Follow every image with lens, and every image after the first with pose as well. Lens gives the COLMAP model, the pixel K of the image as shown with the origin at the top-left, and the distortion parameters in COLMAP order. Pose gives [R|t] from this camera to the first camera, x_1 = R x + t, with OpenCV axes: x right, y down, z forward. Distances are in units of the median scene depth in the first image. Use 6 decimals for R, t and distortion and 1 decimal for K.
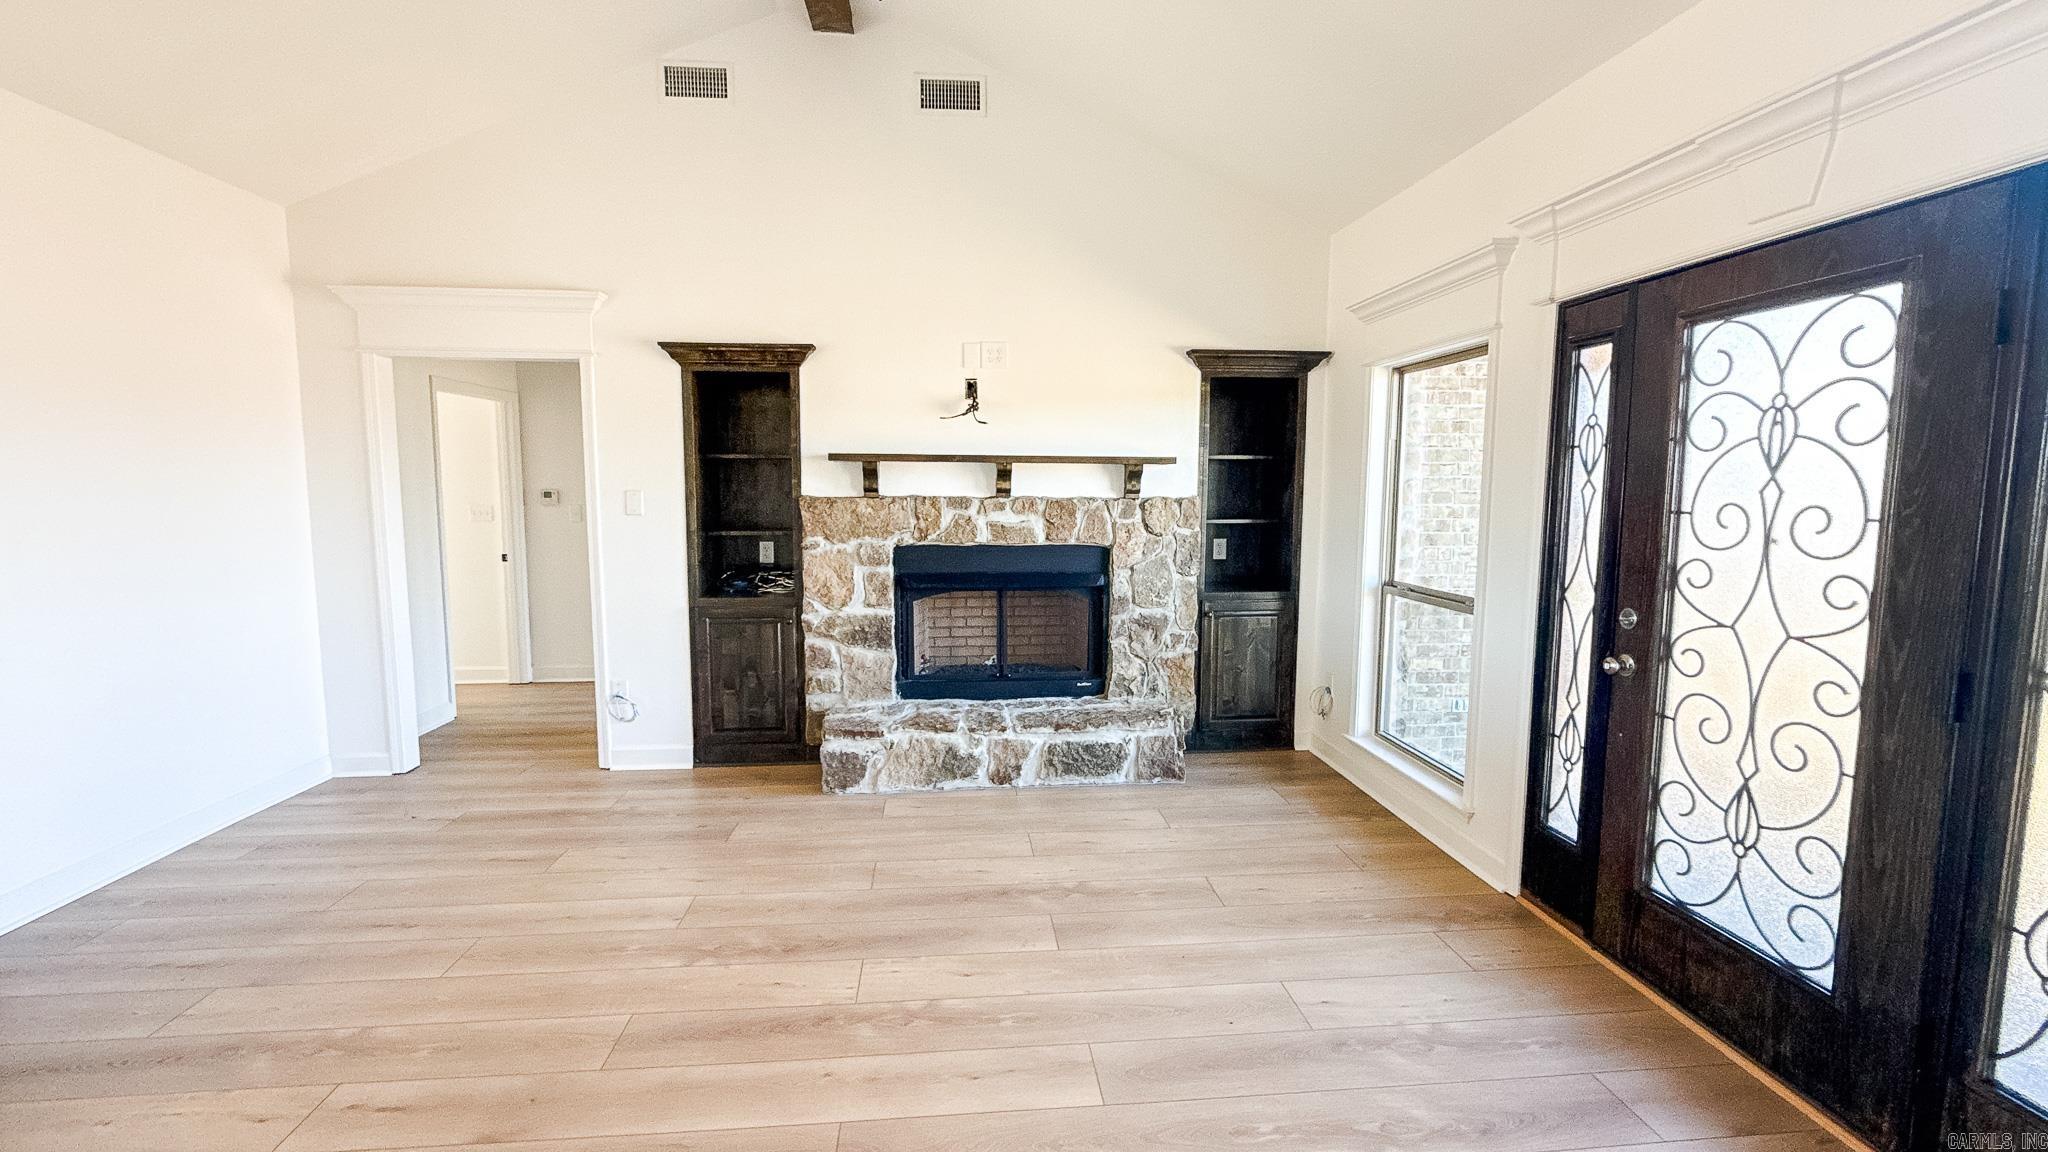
lens RADIAL K [[870.8, 0, 1025.8], [0, 870.8, 573.8], [0, 0, 1]] dist [-0.003778, 0.000937]
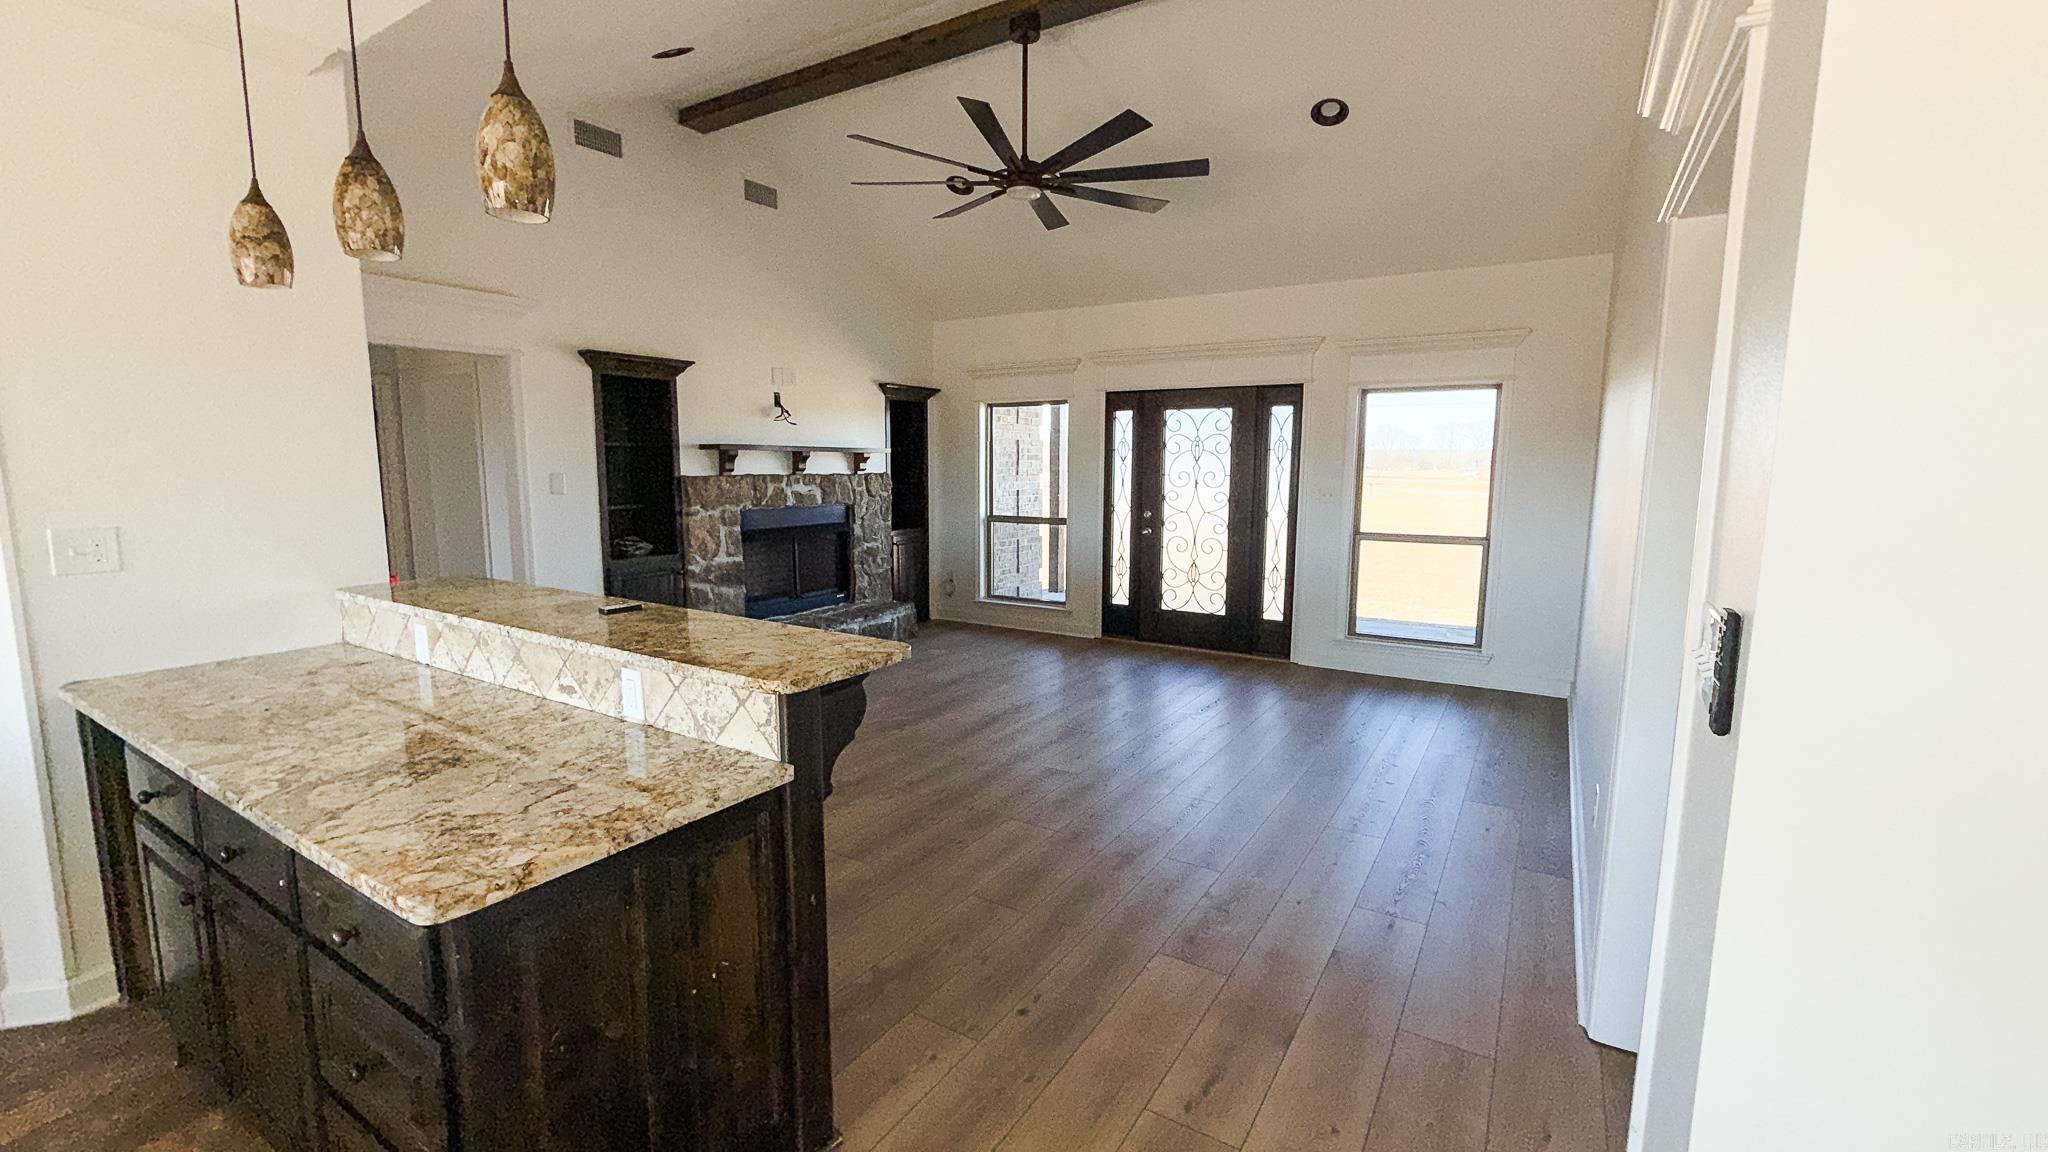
lens RADIAL K [[849.9, 0, 1026.9], [0, 849.9, 574.6], [0, 0, 1]] dist [-0.001921, -0.000089]
pose [[0.603335, -0.107466, 0.790214, -0.969484], [0.082783, 0.993965, 0.071971, 0.009643], [-0.793180, 0.021994, 0.608590, -0.186339]]
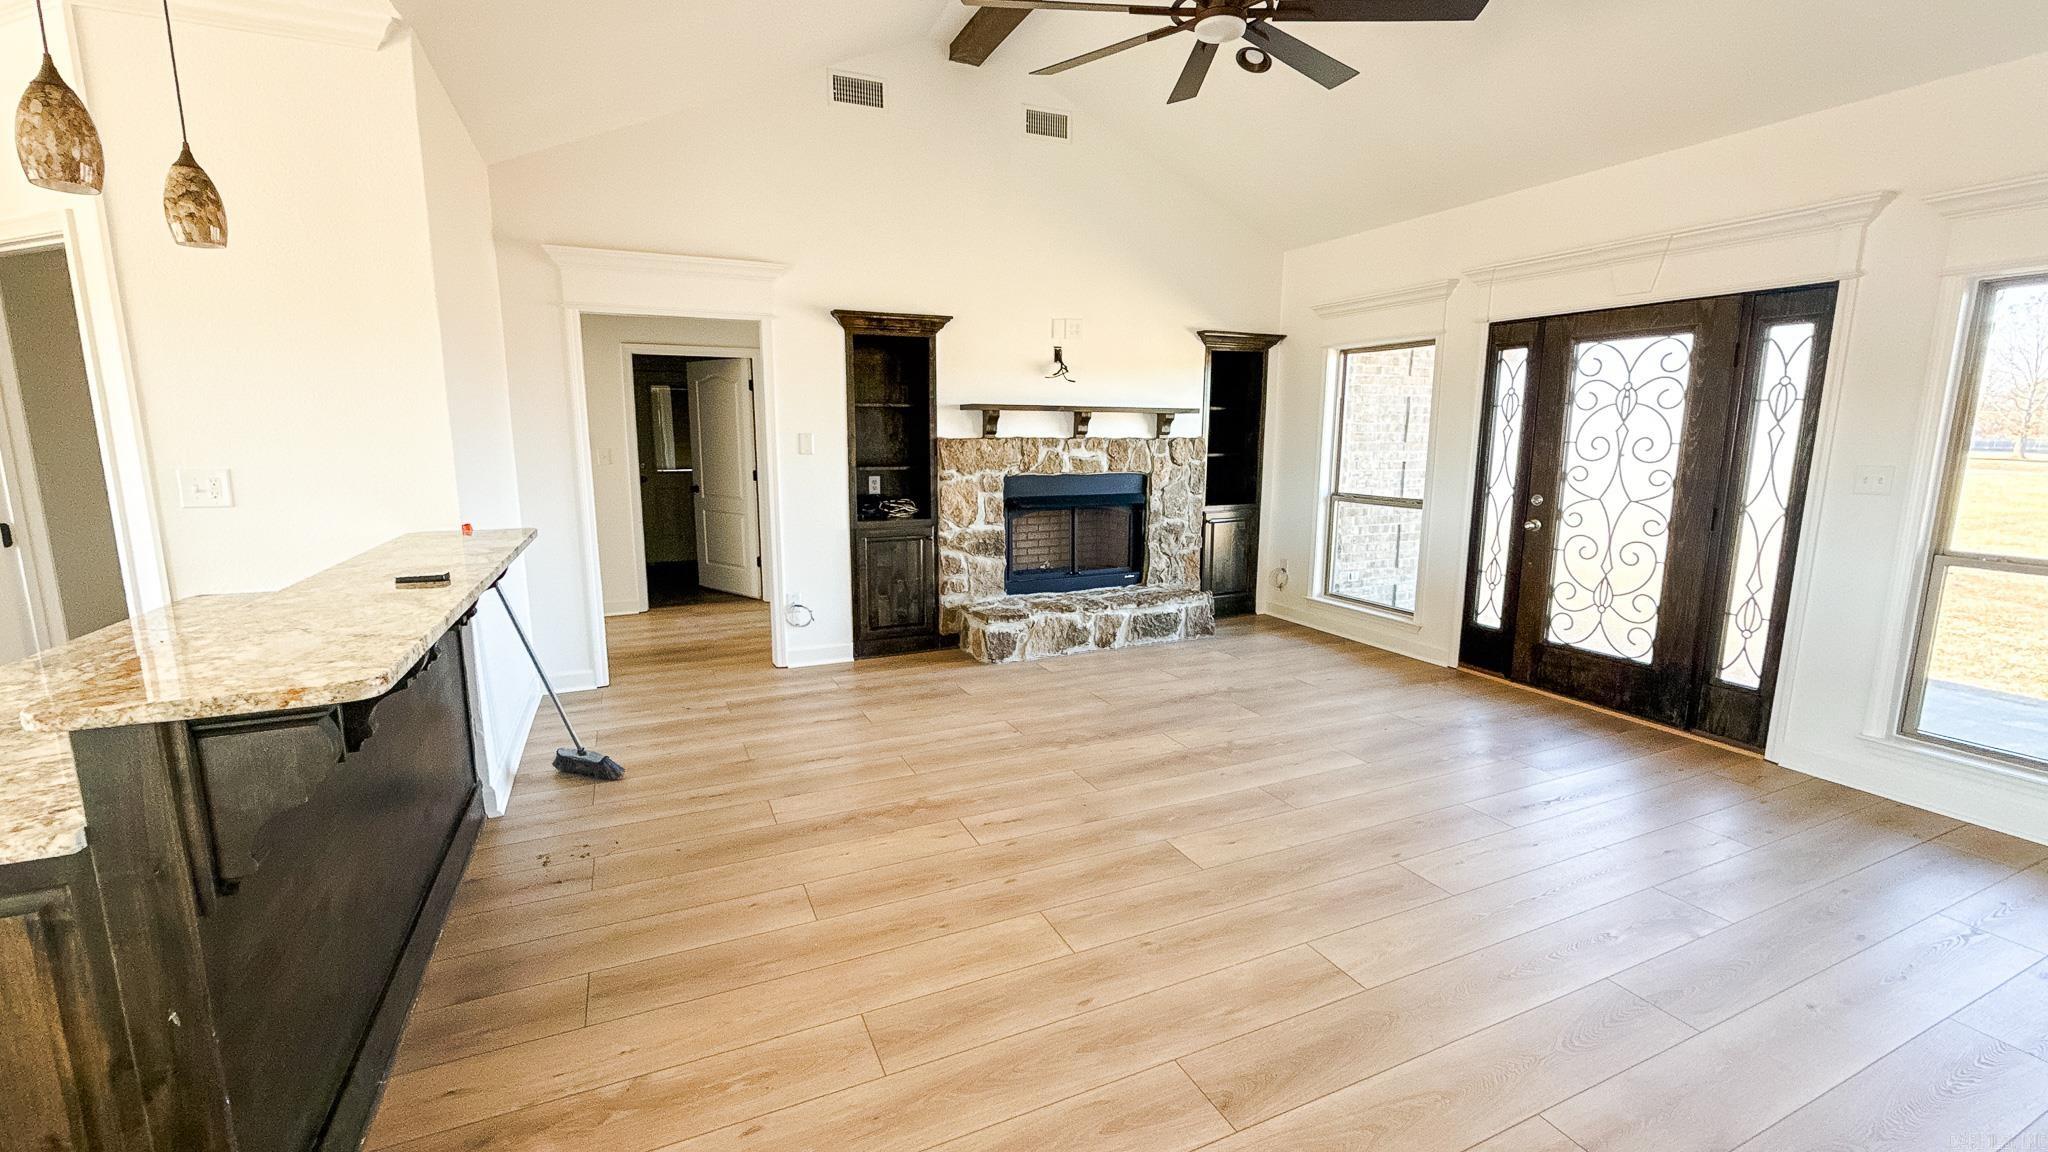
lens RADIAL K [[849.9, 0, 1026.9], [0, 849.9, 574.6], [0, 0, 1]] dist [-0.001921, -0.000089]
pose [[0.943306, -0.056729, 0.327041, -0.548764], [0.034972, 0.996789, 0.072034, 0.024154], [-0.330077, -0.056513, 0.942261, -0.211572]]
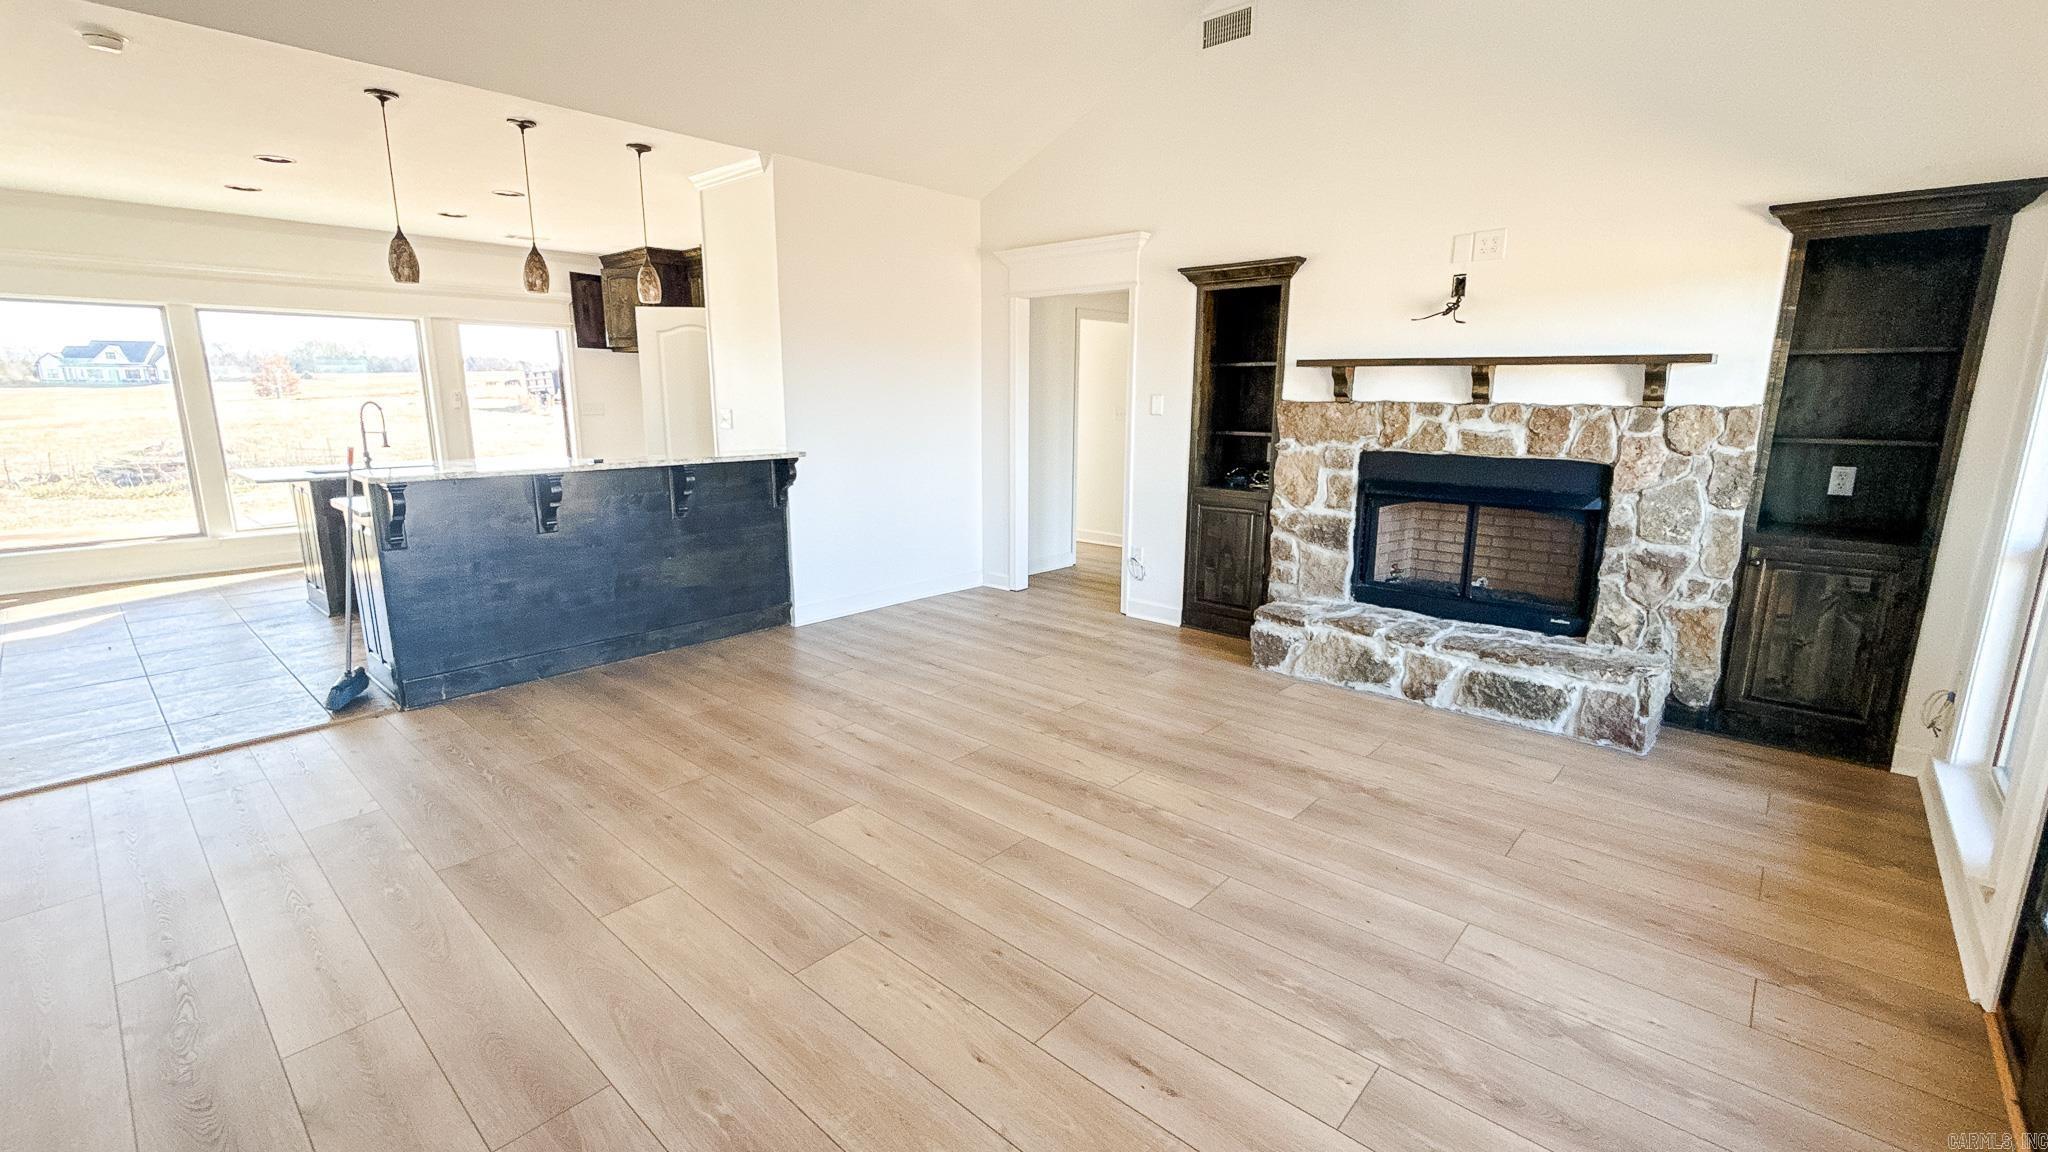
lens RADIAL K [[870.8, 0, 1025.8], [0, 870.8, 573.8], [0, 0, 1]] dist [-0.003778, 0.000937]
pose [[0.679556, 0.150103, -0.718103, 0.341045], [-0.077390, 0.988050, 0.133294, 0.004725], [0.729530, -0.035007, 0.683052, 0.013737]]
